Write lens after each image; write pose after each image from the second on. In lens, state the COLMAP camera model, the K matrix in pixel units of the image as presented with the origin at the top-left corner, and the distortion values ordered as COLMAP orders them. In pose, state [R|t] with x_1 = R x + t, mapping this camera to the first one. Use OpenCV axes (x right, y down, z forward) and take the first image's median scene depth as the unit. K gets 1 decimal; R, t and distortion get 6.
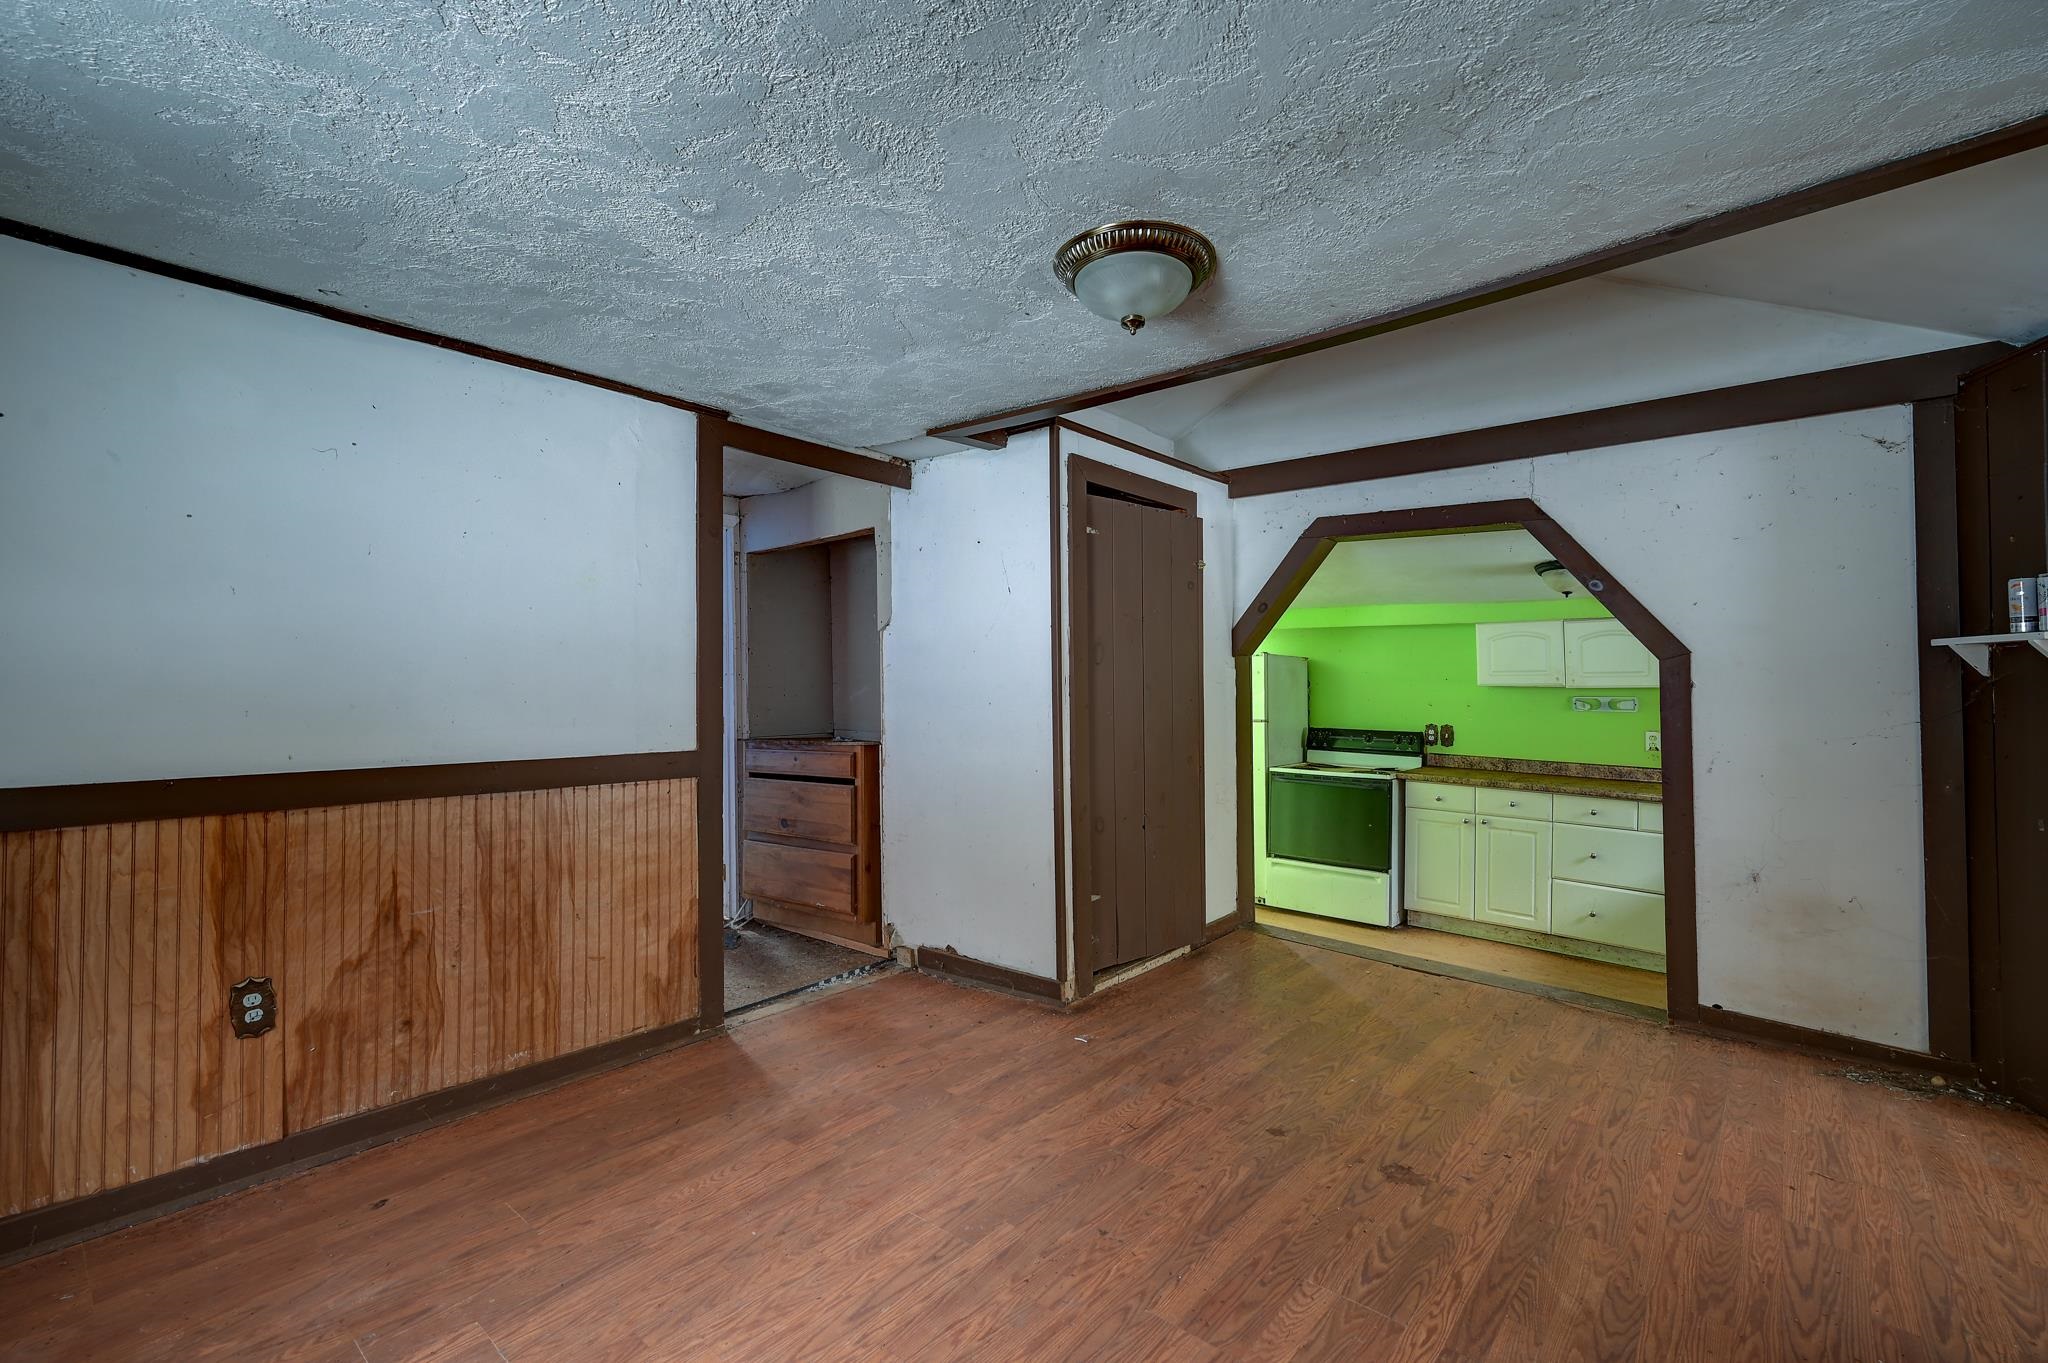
lens RADIAL K [[880.9, 0, 1043.3], [0, 880.9, 667.7], [0, 0, 1]] dist [-0.001985, 0.000626]
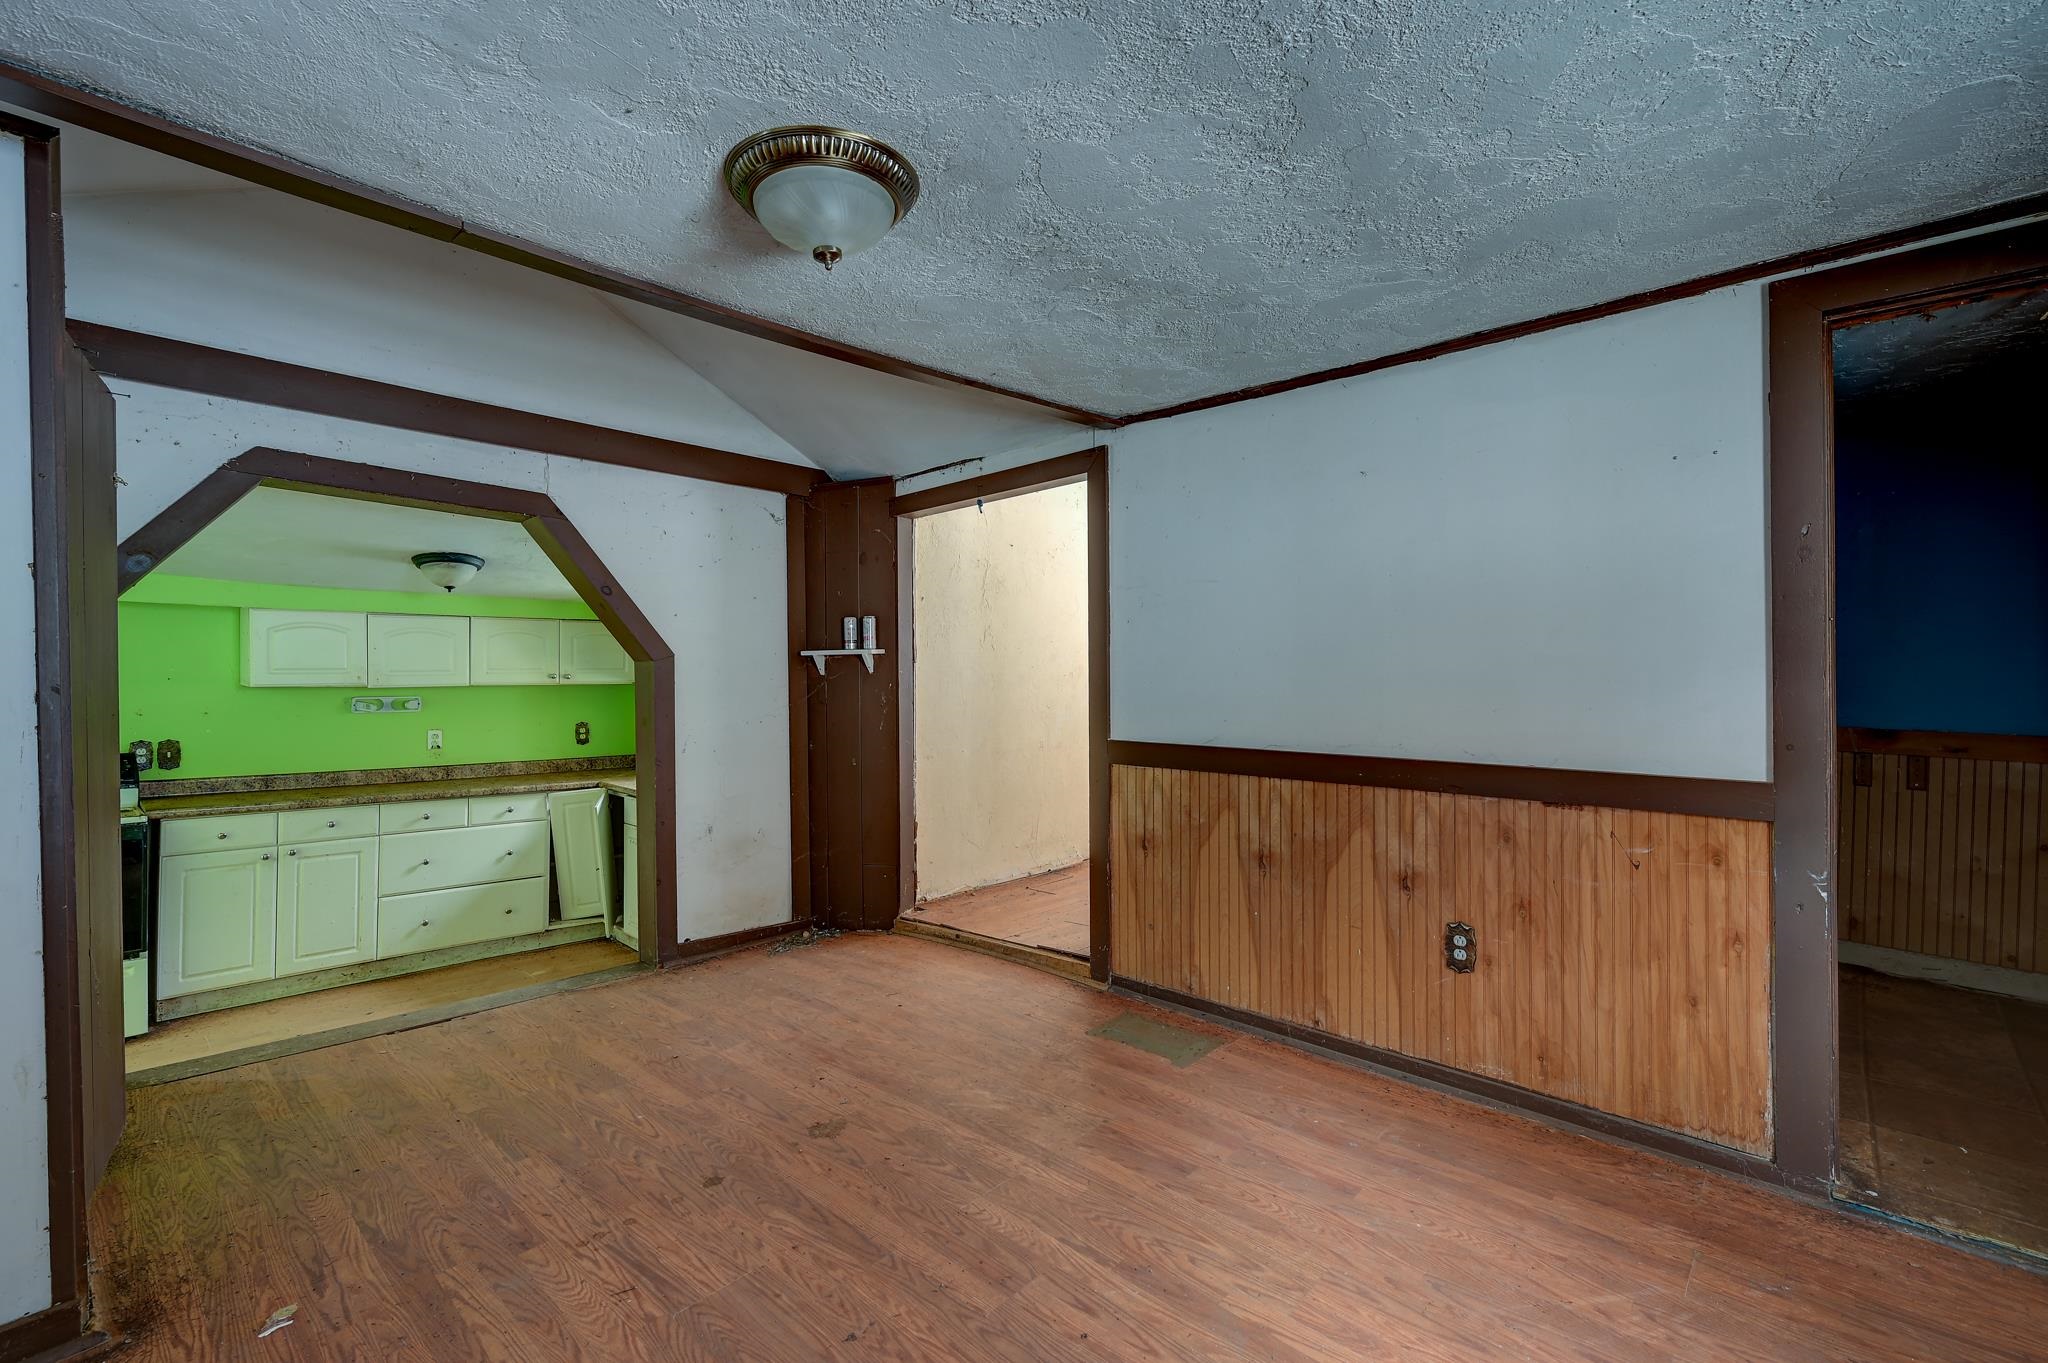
lens RADIAL K [[880.9, 0, 1002.1], [0, 880.9, 667.5], [0, 0, 1]] dist [-0.001985, 0.000626]
pose [[0.063215, 0.010974, 0.997940, -0.442582], [-0.010490, 0.999892, -0.010331, 0.007680], [-0.997945, -0.009816, 0.063324, 0.470349]]
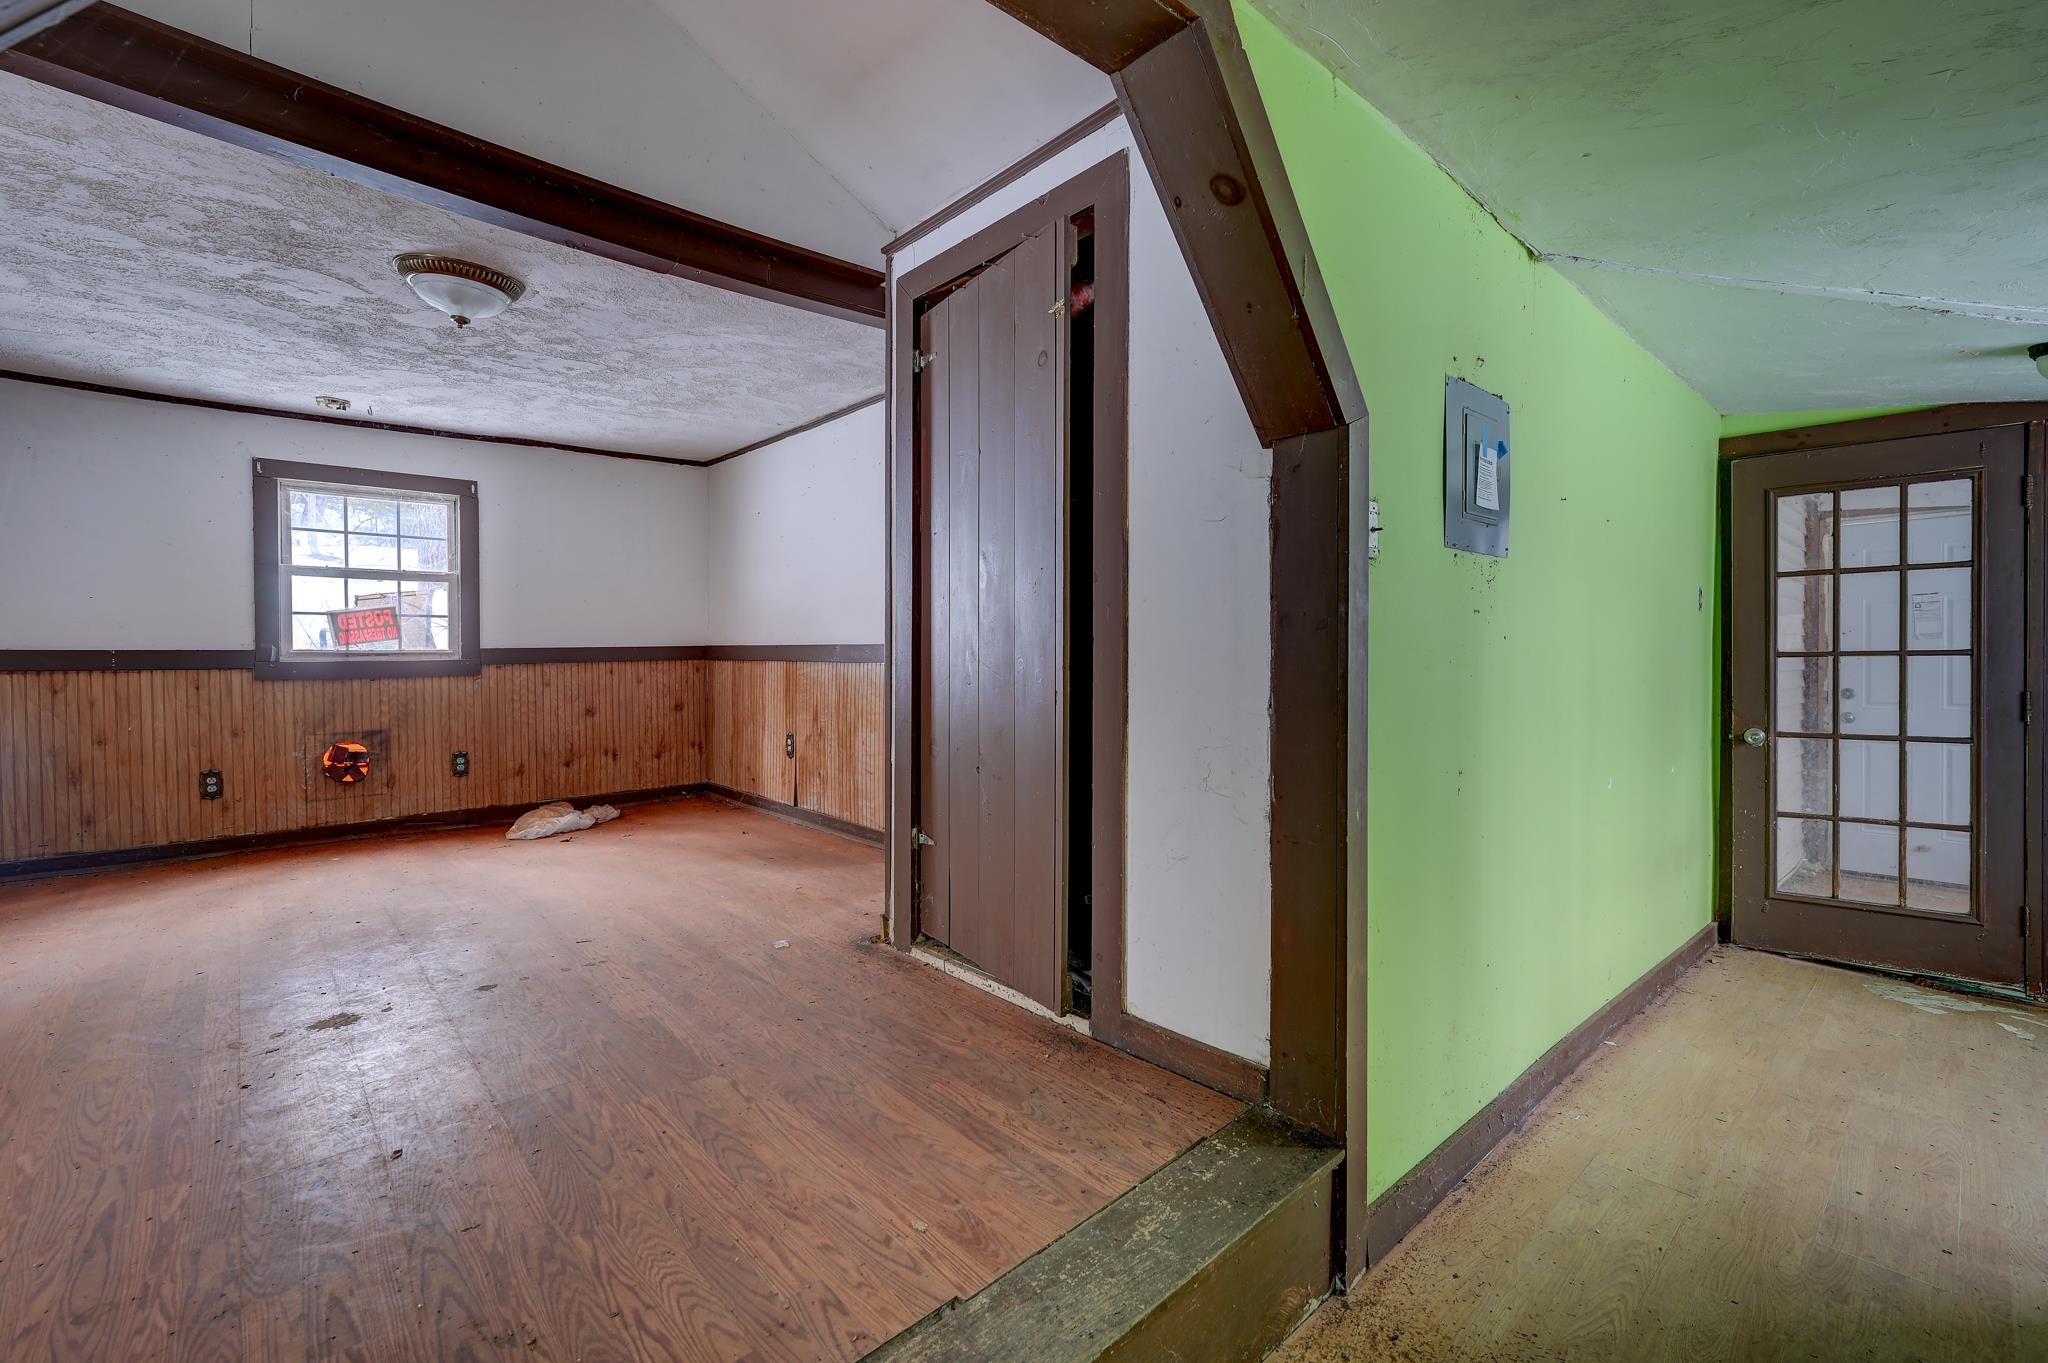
lens RADIAL K [[880.9, 0, 1022.2], [0, 880.9, 719.1], [0, 0, 1]] dist [-0.001985, 0.000626]
pose [[-0.146757, 0.071874, -0.986558, 0.836887], [0.024848, 0.997310, 0.068961, 0.114449], [0.988860, -0.014393, -0.148149, 1.275521]]
